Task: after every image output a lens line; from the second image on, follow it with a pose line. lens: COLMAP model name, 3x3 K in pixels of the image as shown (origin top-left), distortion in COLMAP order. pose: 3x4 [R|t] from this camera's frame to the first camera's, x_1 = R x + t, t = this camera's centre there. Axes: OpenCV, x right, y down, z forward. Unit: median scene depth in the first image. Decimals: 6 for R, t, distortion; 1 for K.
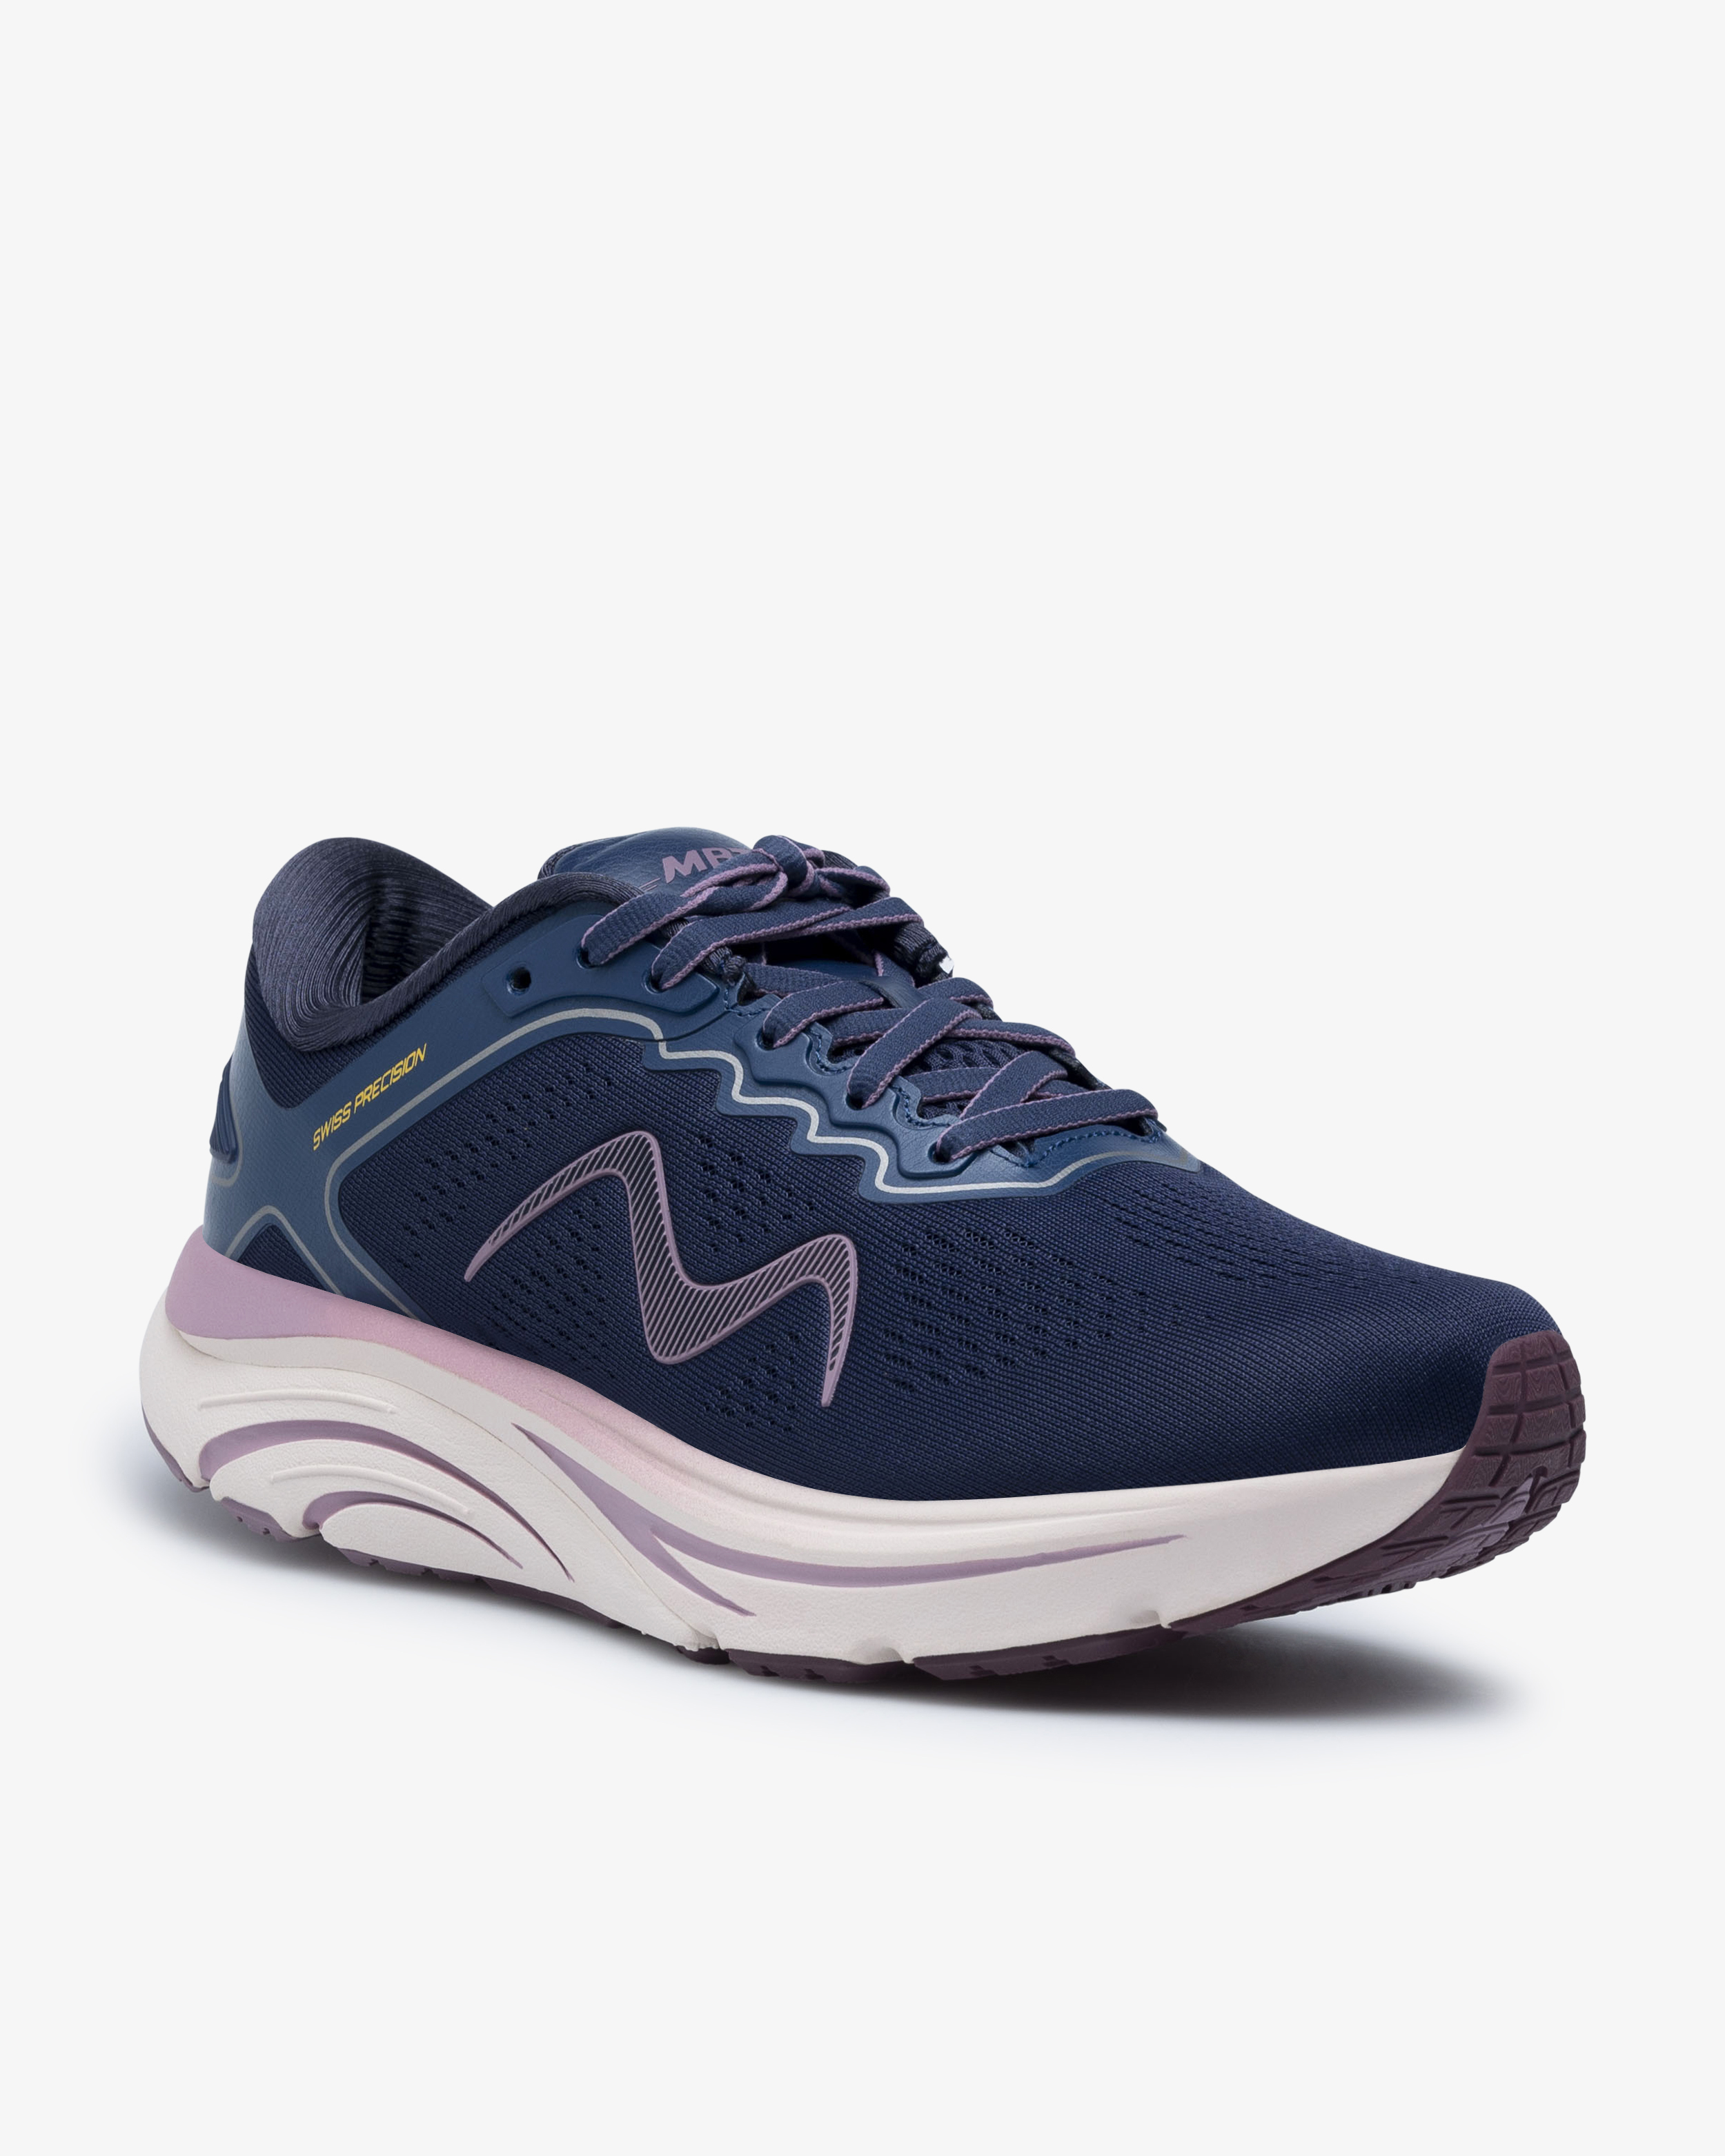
lens RADIAL K [[3368.8, 0, 862.5], [0, 3368.8, 1078.0], [0, 0, 1]] dist [0.297074, -0.026217]
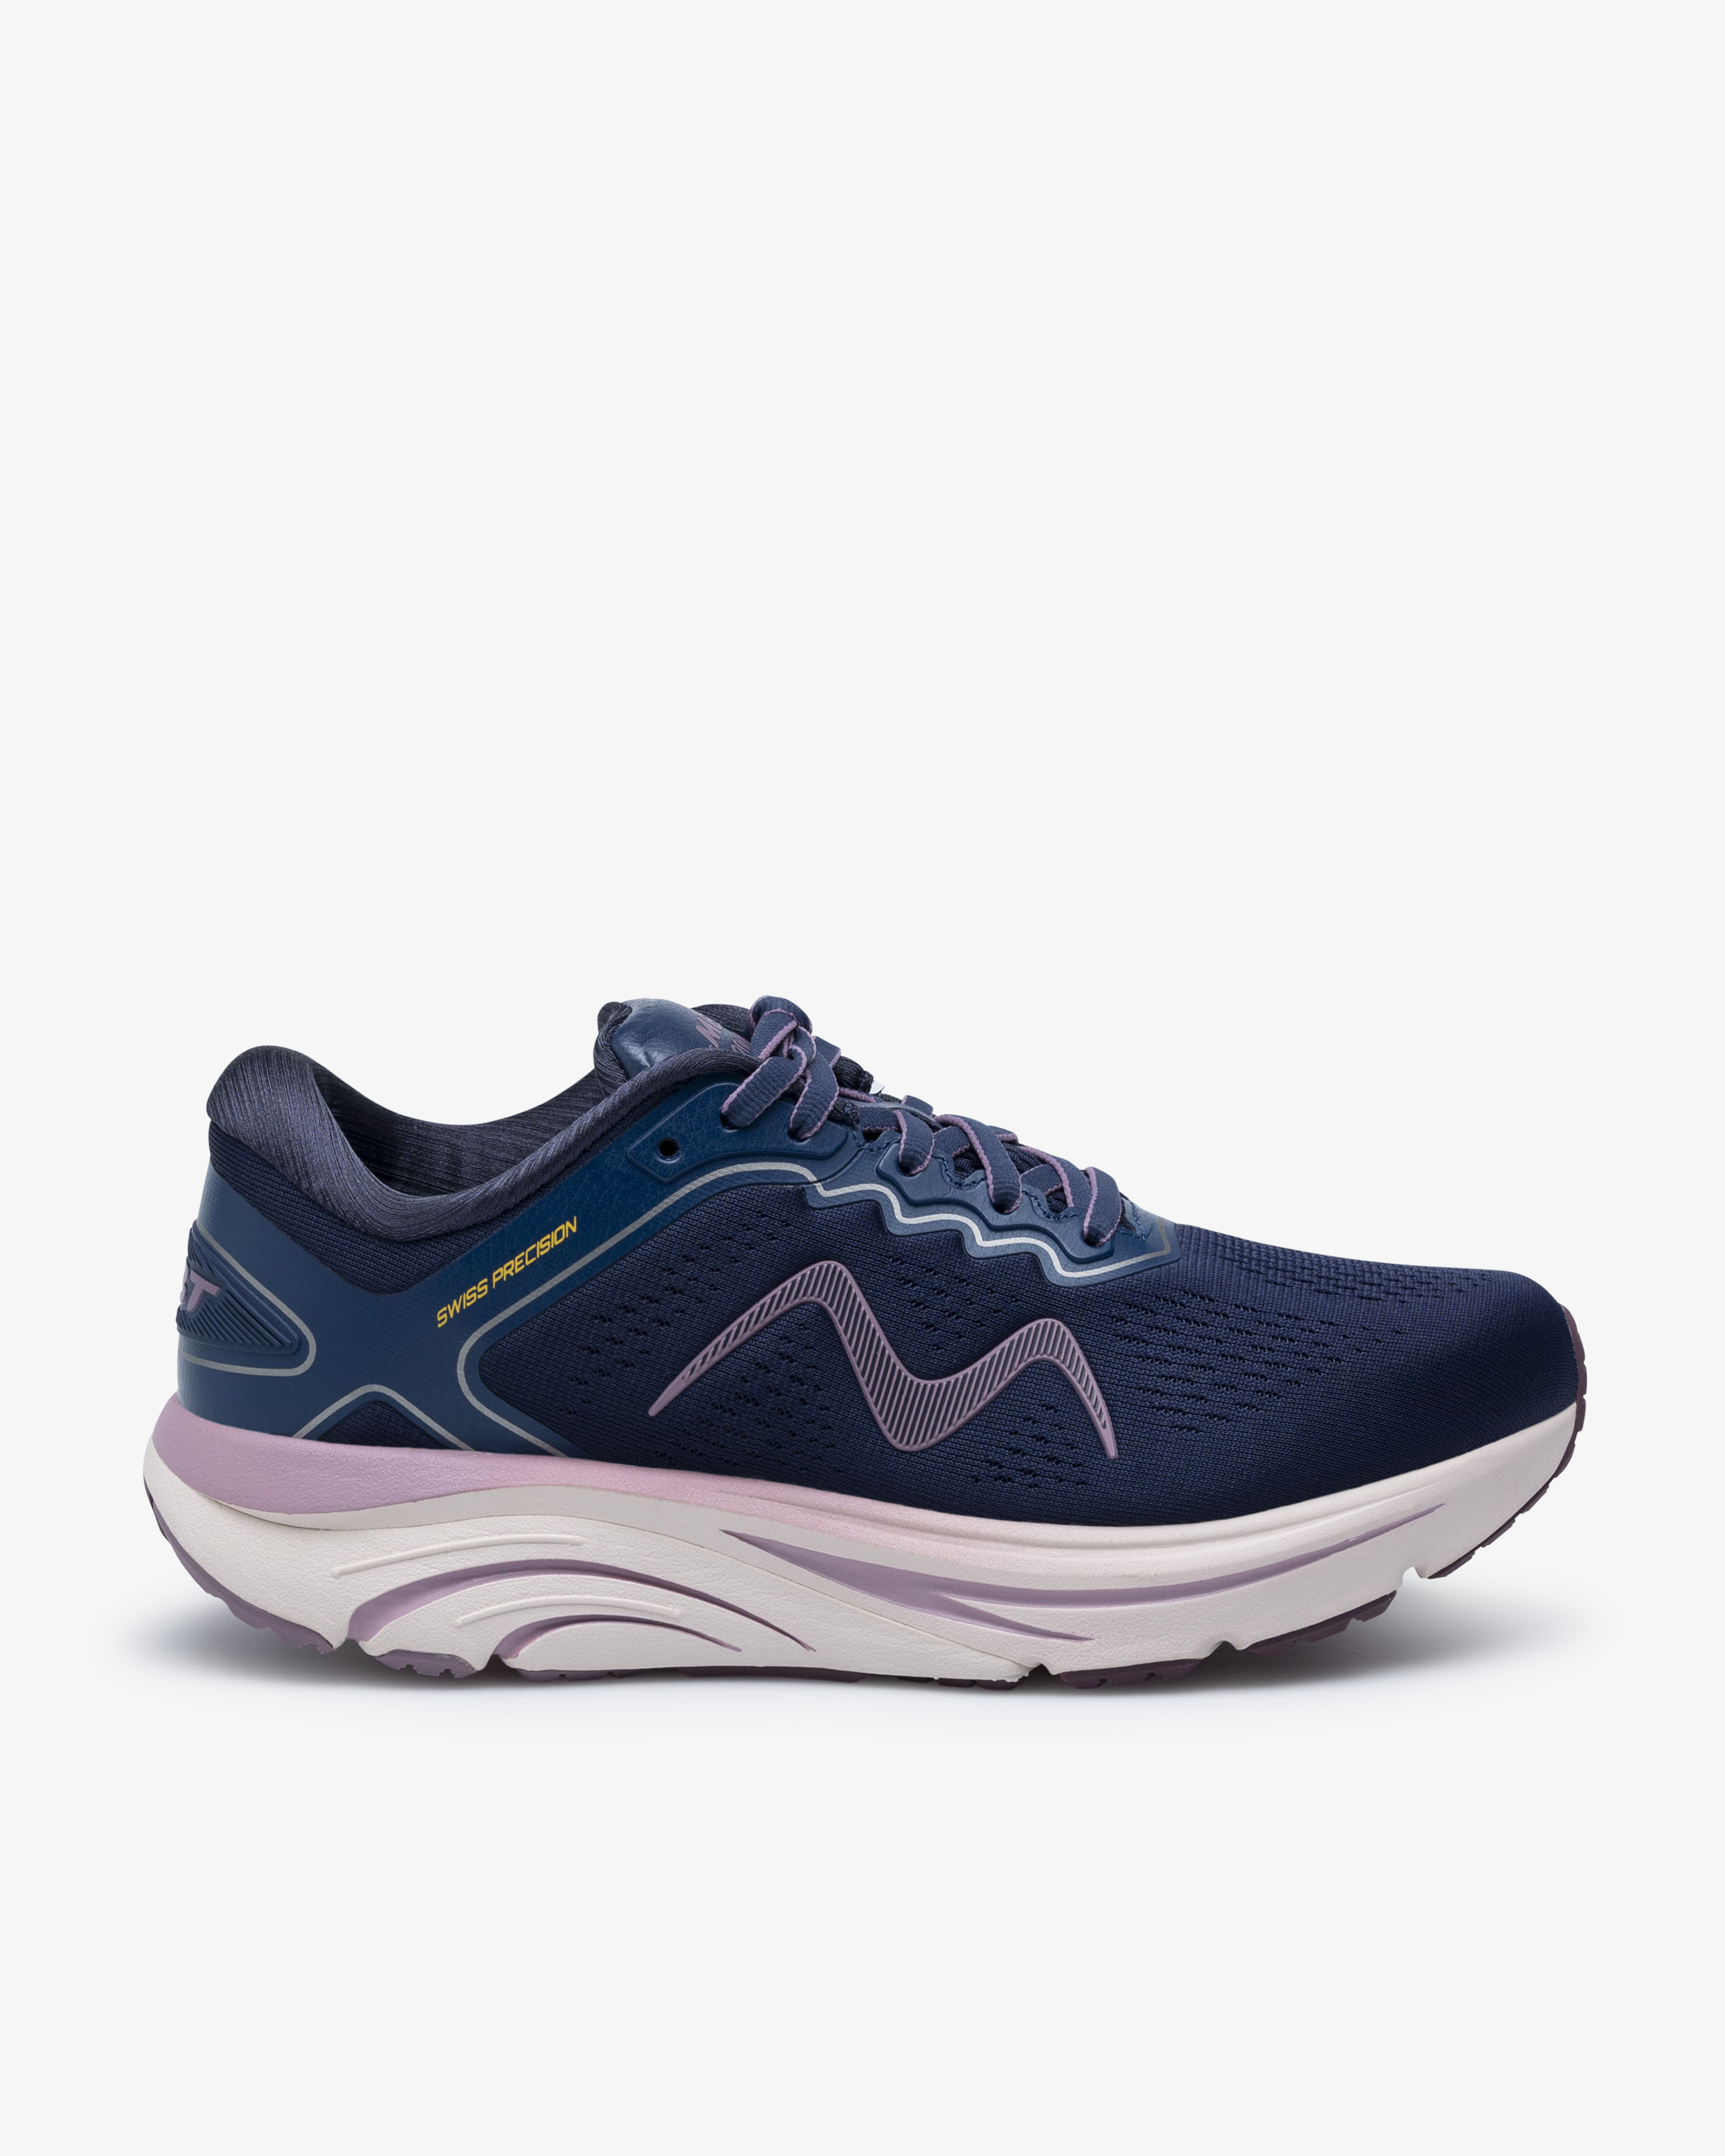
lens RADIAL K [[3368.8, 0, 862.5], [0, 3368.8, 1078.0], [0, 0, 1]] dist [0.297074, -0.026217]
pose [[0.951466, -0.138507, 0.274825, -0.357112], [0.144413, 0.989517, -0.001271, -0.042597], [-0.271768, 0.040898, 0.961493, -0.132281]]
